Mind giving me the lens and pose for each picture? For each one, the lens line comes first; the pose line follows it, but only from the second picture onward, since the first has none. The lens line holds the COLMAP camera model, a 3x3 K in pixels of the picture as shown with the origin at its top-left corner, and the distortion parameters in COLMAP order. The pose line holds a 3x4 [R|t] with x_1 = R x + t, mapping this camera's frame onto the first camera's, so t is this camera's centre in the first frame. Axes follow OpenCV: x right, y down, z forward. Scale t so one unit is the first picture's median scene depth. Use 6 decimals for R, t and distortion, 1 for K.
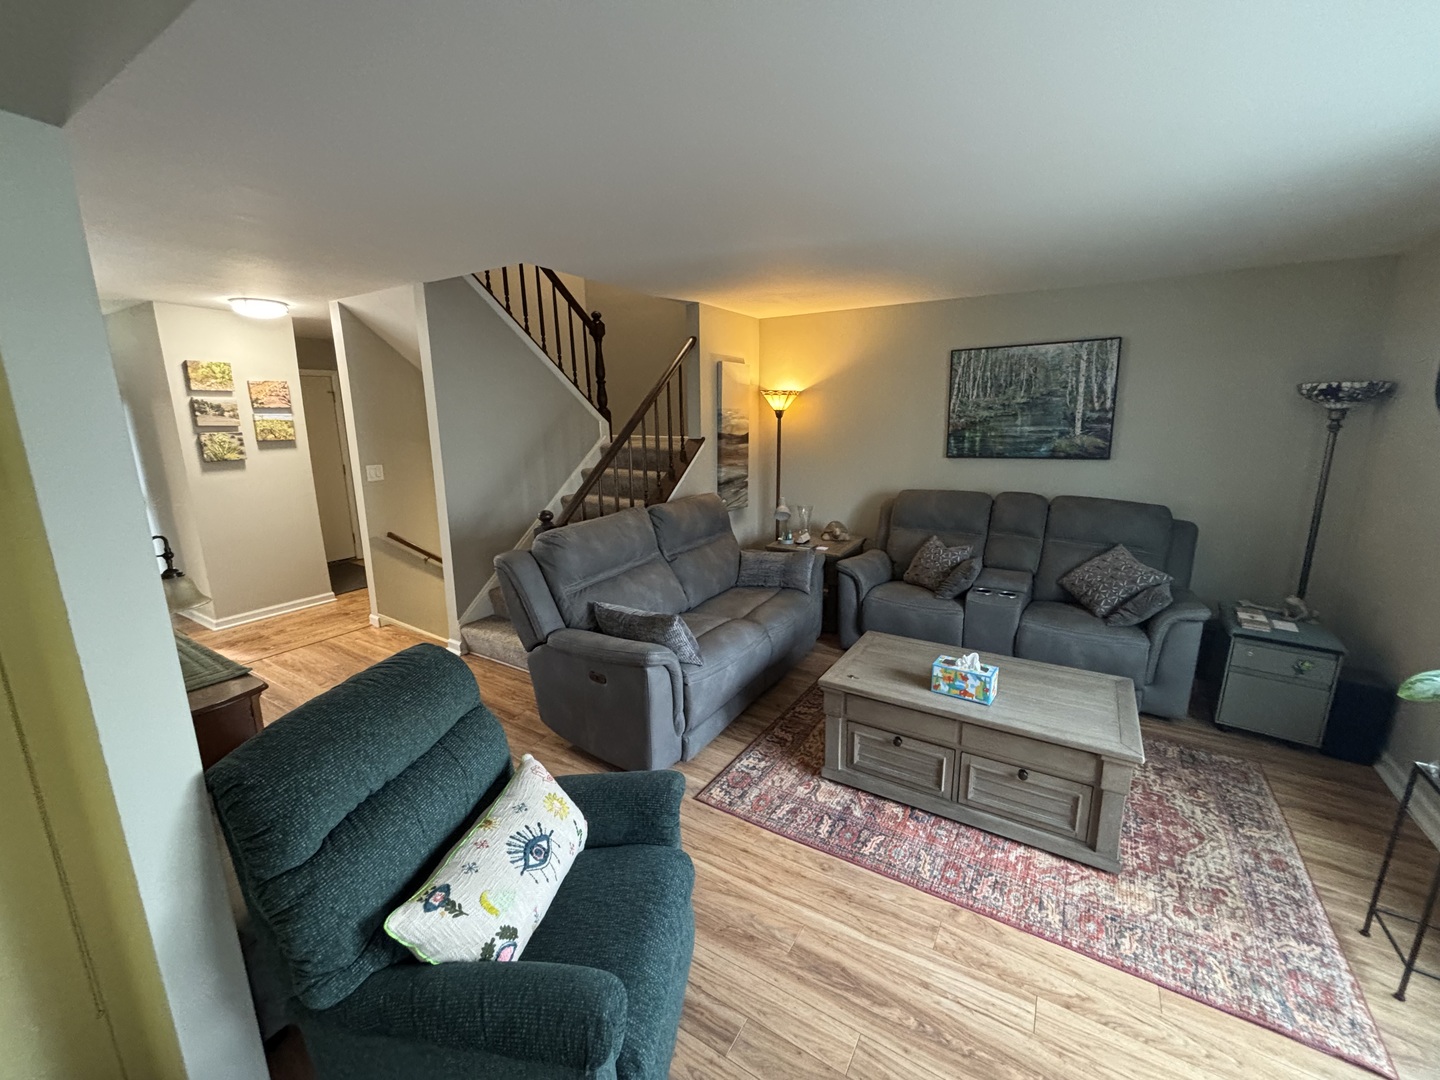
lens RADIAL K [[581.6, 0, 720.6], [0, 581.6, 534.9], [0, 0, 1]] dist [-0.001233, 0.001049]
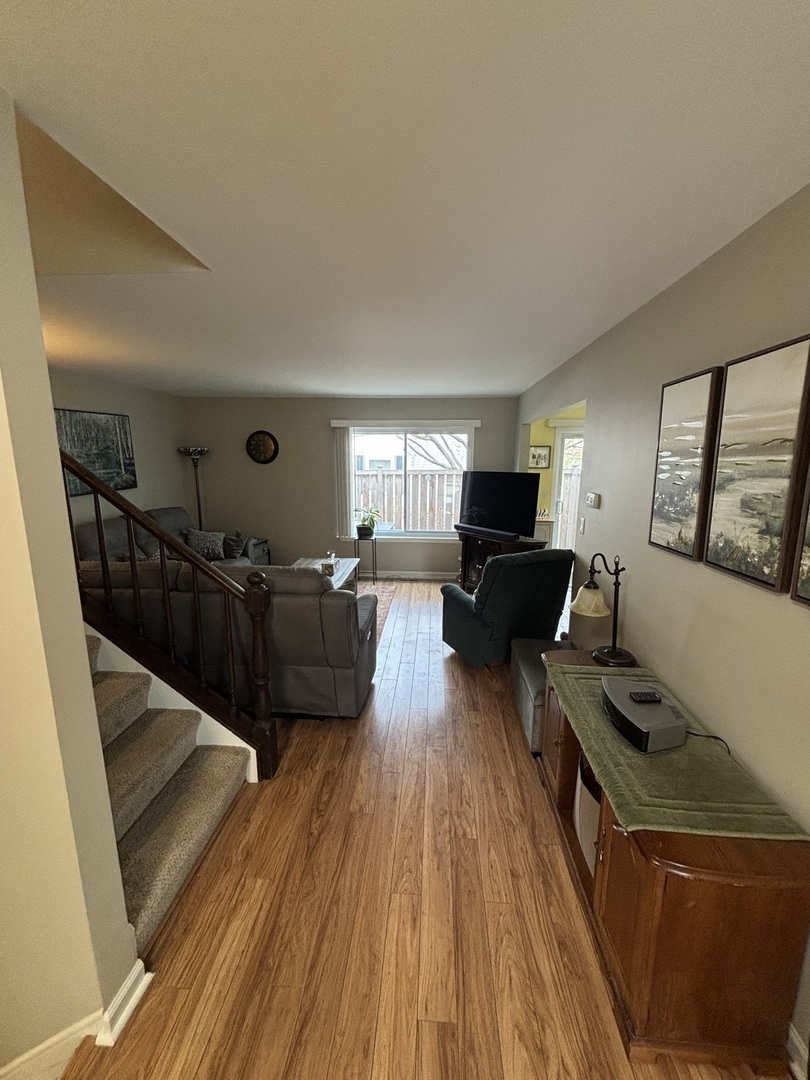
lens RADIAL K [[436.2, 0, 409.0], [0, 436.2, 535.3], [0, 0, 1]] dist [-0.001233, 0.001049]
pose [[-0.476574, -0.154007, 0.865540, -0.995103], [0.178301, 0.947143, 0.266701, -0.236788], [-0.860864, 0.281429, -0.423924, 1.085450]]
